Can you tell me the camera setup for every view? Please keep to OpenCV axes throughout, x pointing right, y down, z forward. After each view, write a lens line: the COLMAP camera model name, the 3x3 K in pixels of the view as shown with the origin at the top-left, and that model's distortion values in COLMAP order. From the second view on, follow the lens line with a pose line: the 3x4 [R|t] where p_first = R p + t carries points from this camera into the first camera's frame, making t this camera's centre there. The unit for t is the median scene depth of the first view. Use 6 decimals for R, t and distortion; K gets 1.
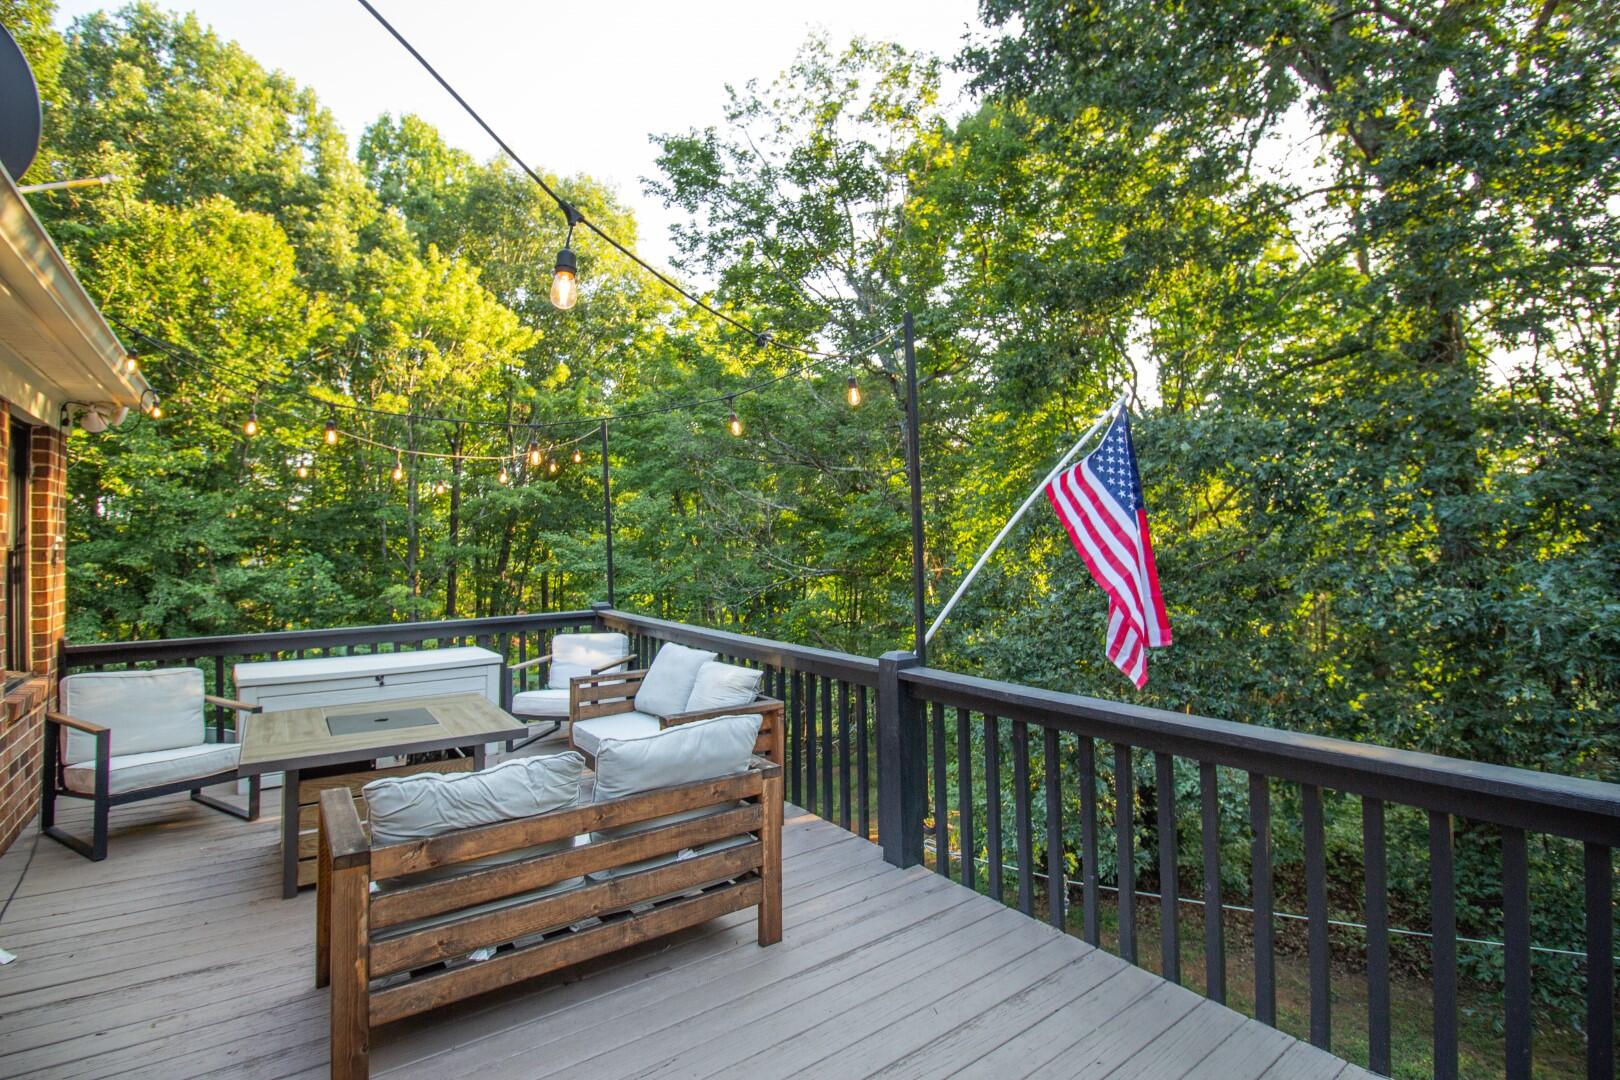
lens RADIAL K [[745.2, 0, 818.2], [0, 745.2, 526.9], [0, 0, 1]] dist [0.002580, -0.015795]
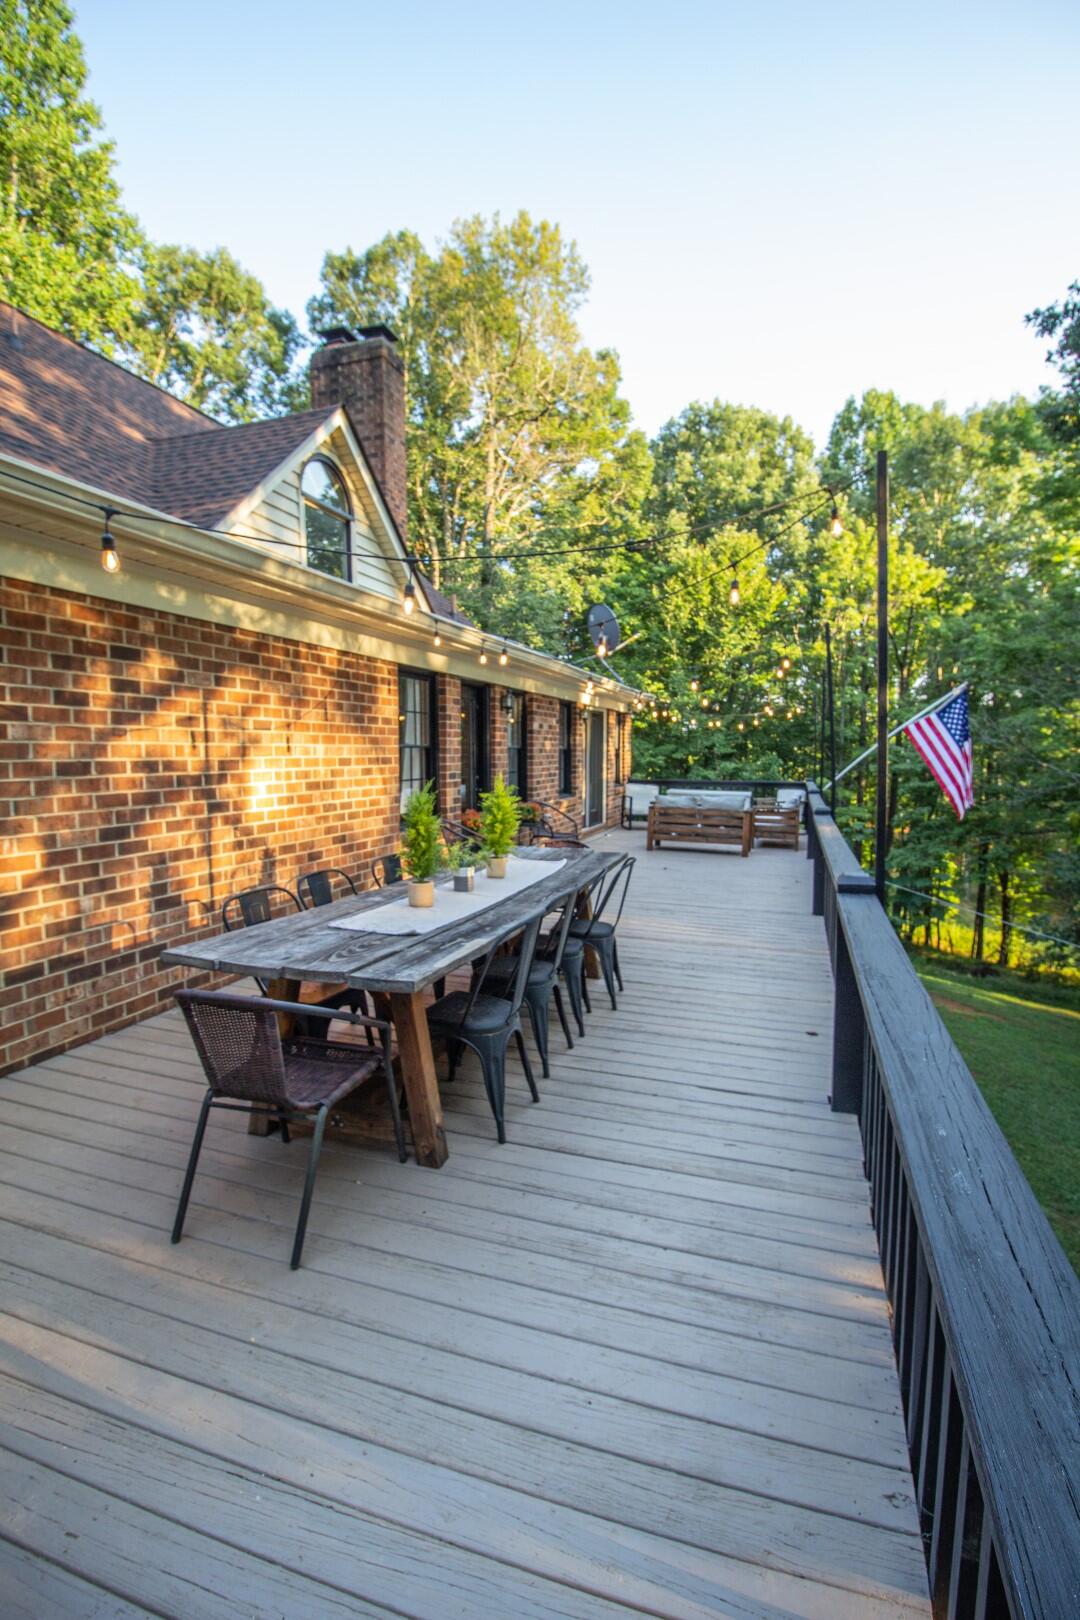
lens RADIAL K [[745.2, 0, 540.0], [0, 745.2, 810.0], [0, 0, 1]] dist [0.002580, -0.015795]
pose [[0.562417, 0.080895, -0.822887, 0.302944], [0.004971, 0.994854, 0.101198, -0.007191], [0.826839, -0.061006, 0.559120, -0.242550]]
